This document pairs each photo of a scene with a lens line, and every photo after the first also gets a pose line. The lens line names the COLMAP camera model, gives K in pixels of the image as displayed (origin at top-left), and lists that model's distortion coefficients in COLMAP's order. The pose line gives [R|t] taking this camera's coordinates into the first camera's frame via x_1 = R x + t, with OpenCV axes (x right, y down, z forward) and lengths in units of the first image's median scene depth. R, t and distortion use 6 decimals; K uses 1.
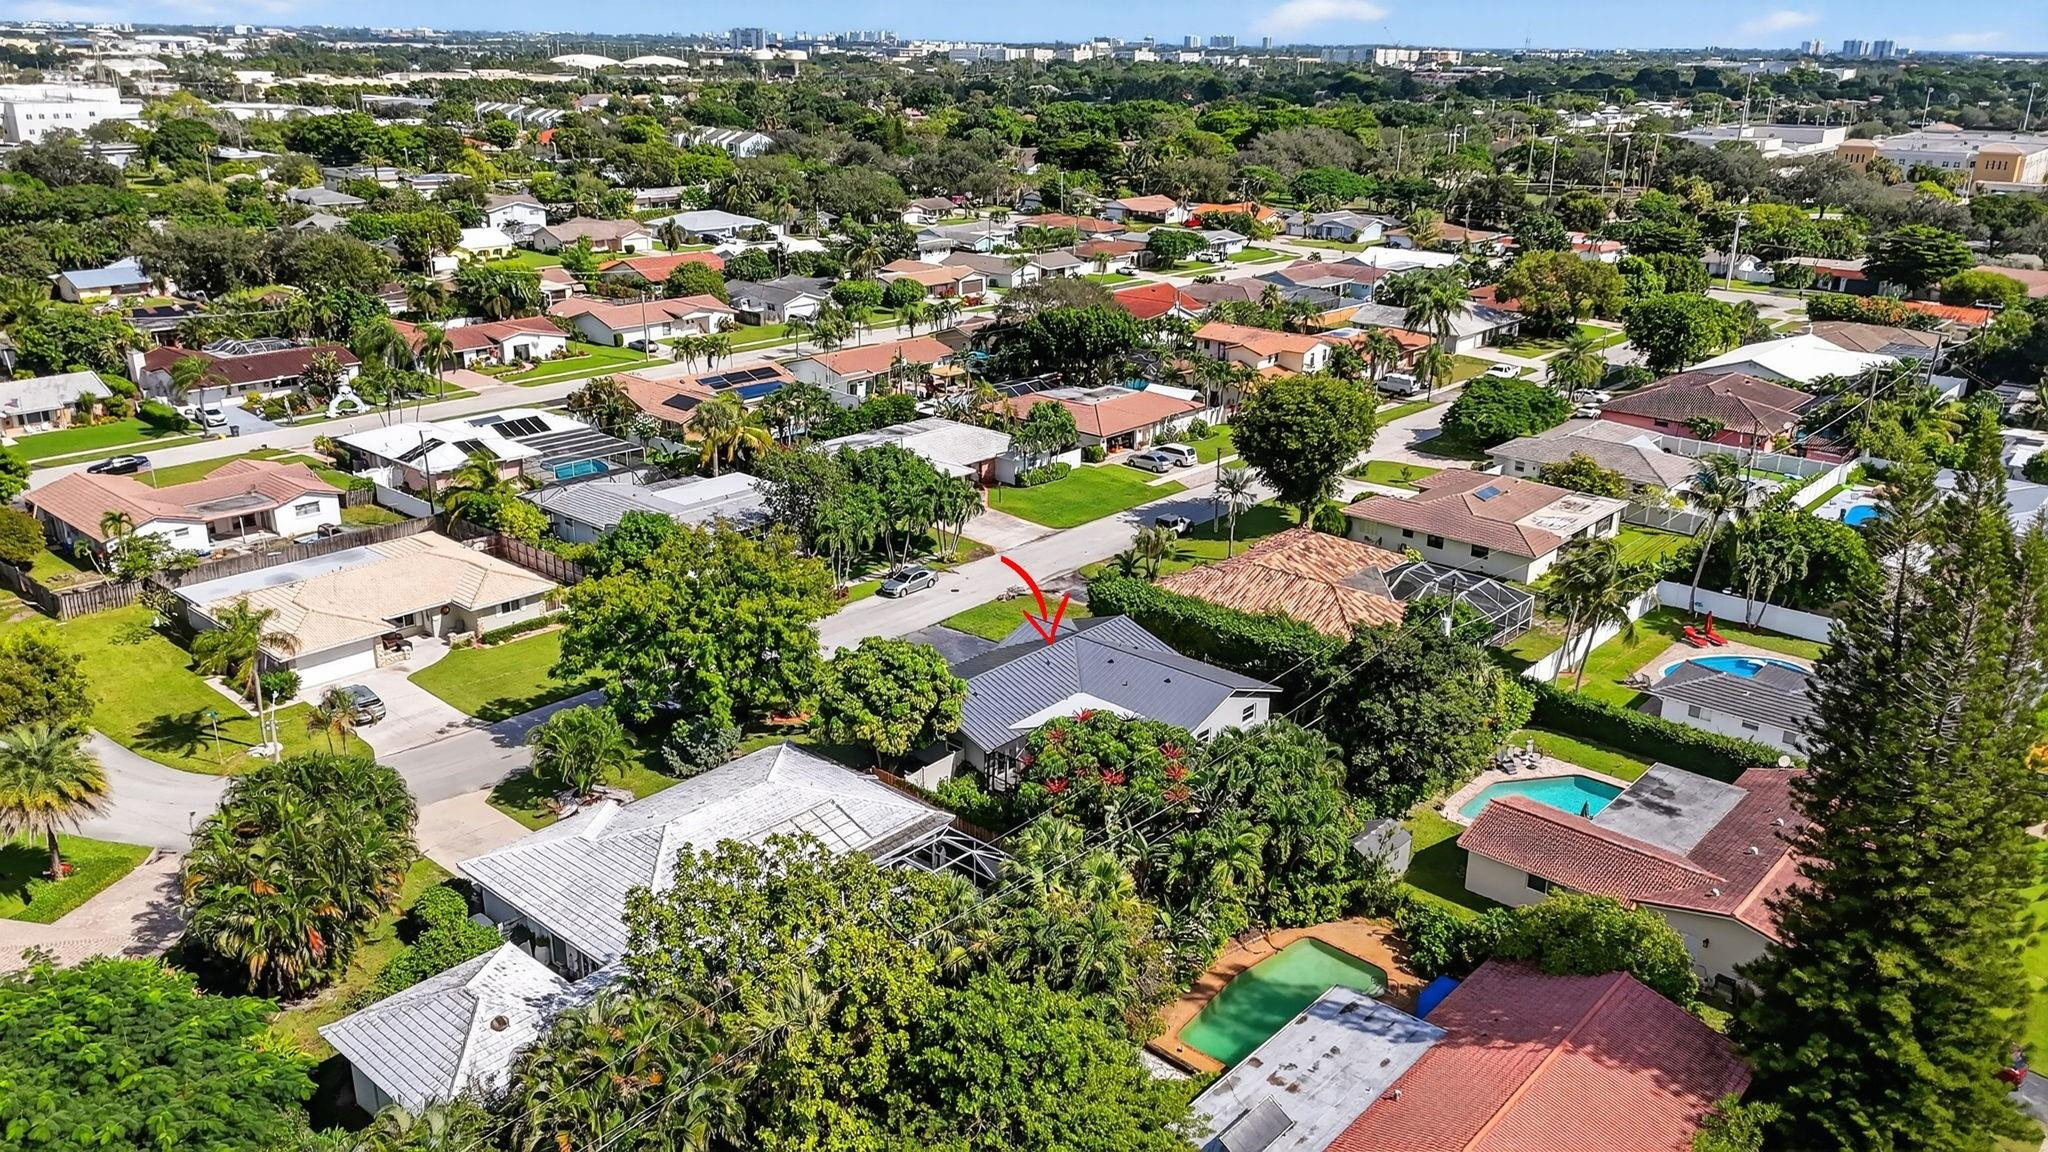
lens RADIAL K [[1491.6, 0, 1023.3], [0, 1491.6, 585.0], [0, 0, 1]] dist [0.069997, -0.067817]
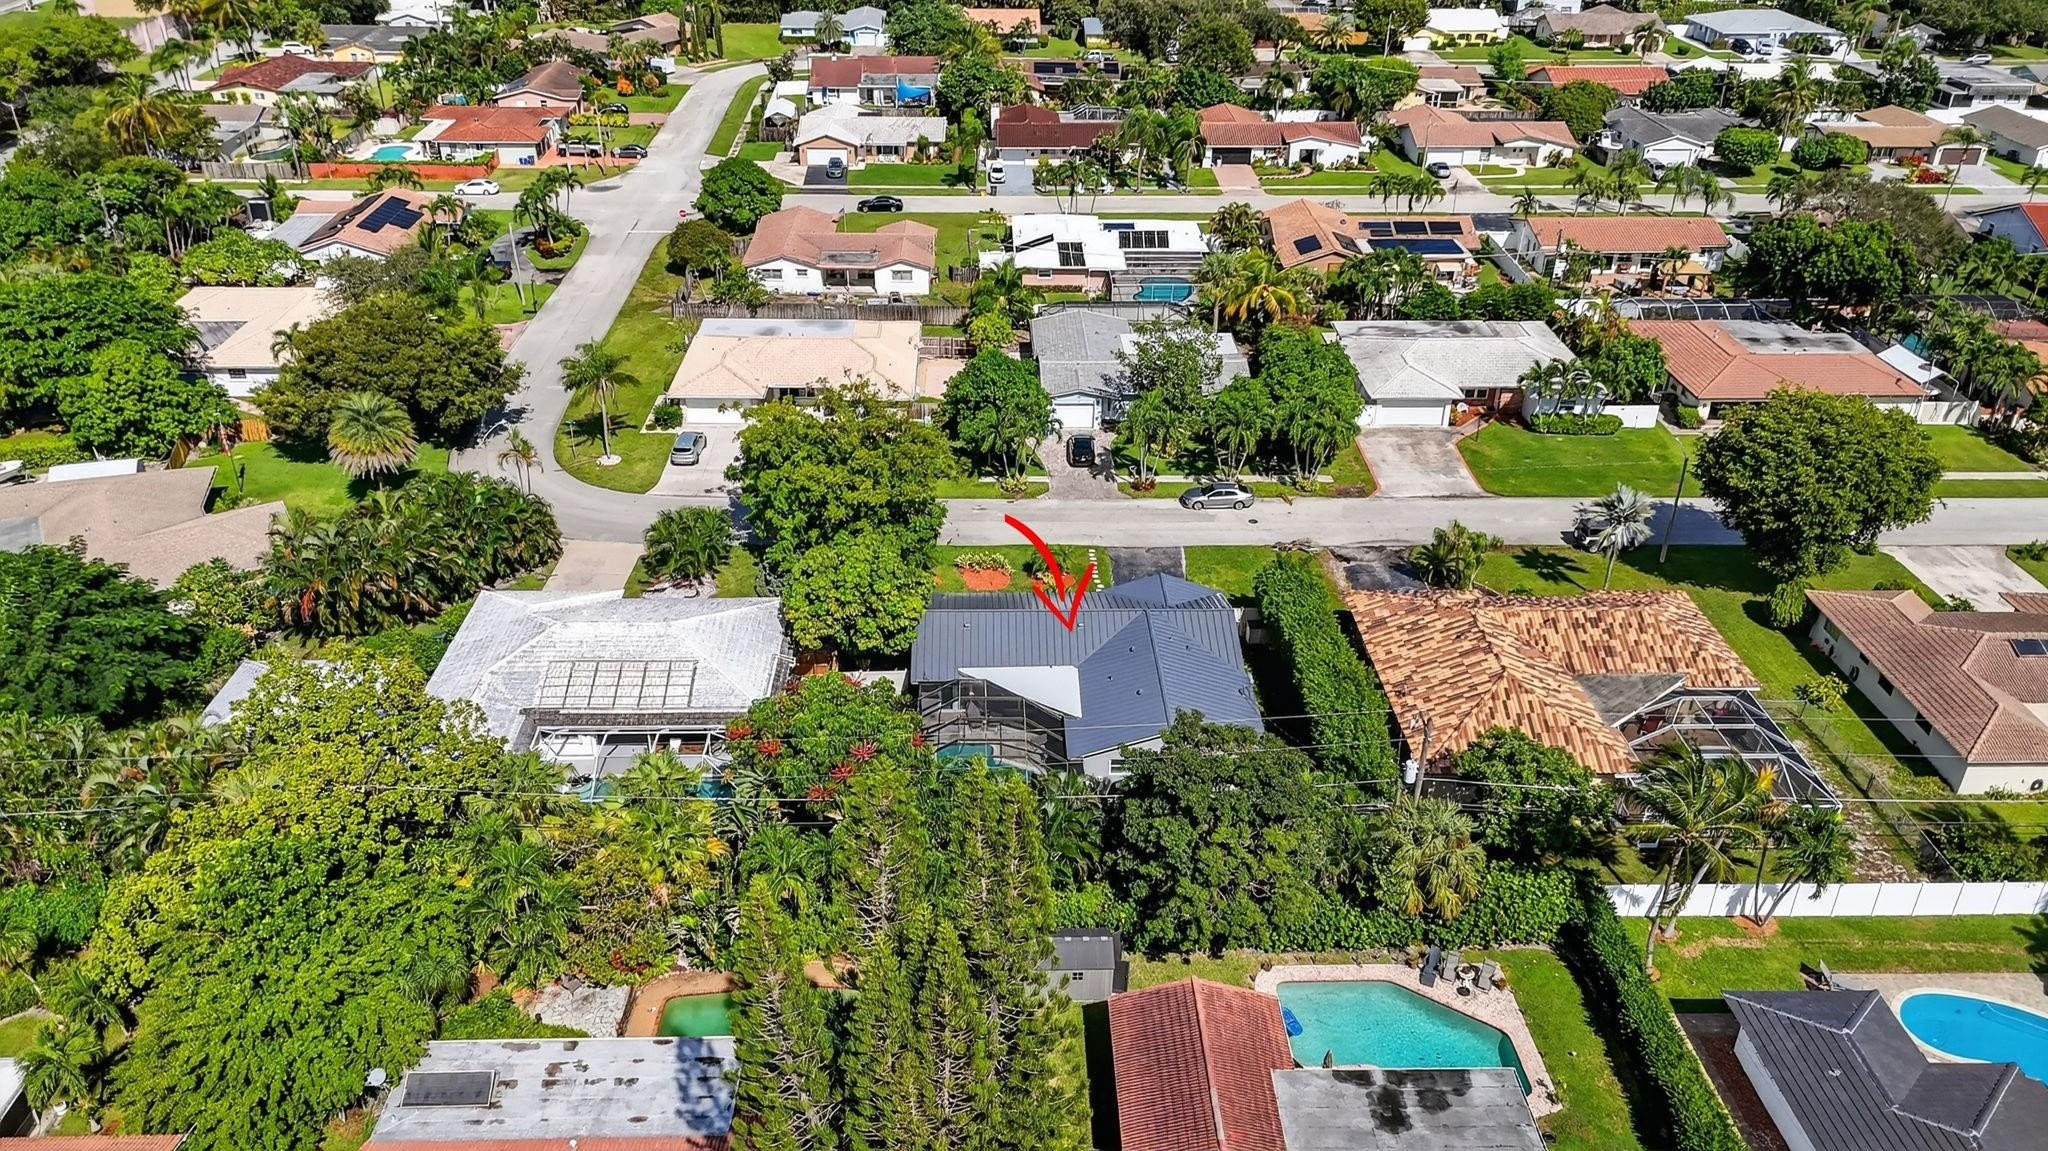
lens RADIAL K [[1491.6, 0, 1042.8], [0, 1491.6, 577.4], [0, 0, 1]] dist [0.069997, -0.067817]
pose [[0.689968, 0.351754, -0.632624, 0.342922], [-0.250968, 0.936022, 0.246735, -0.118193], [0.678940, -0.011471, 0.734104, 0.176647]]
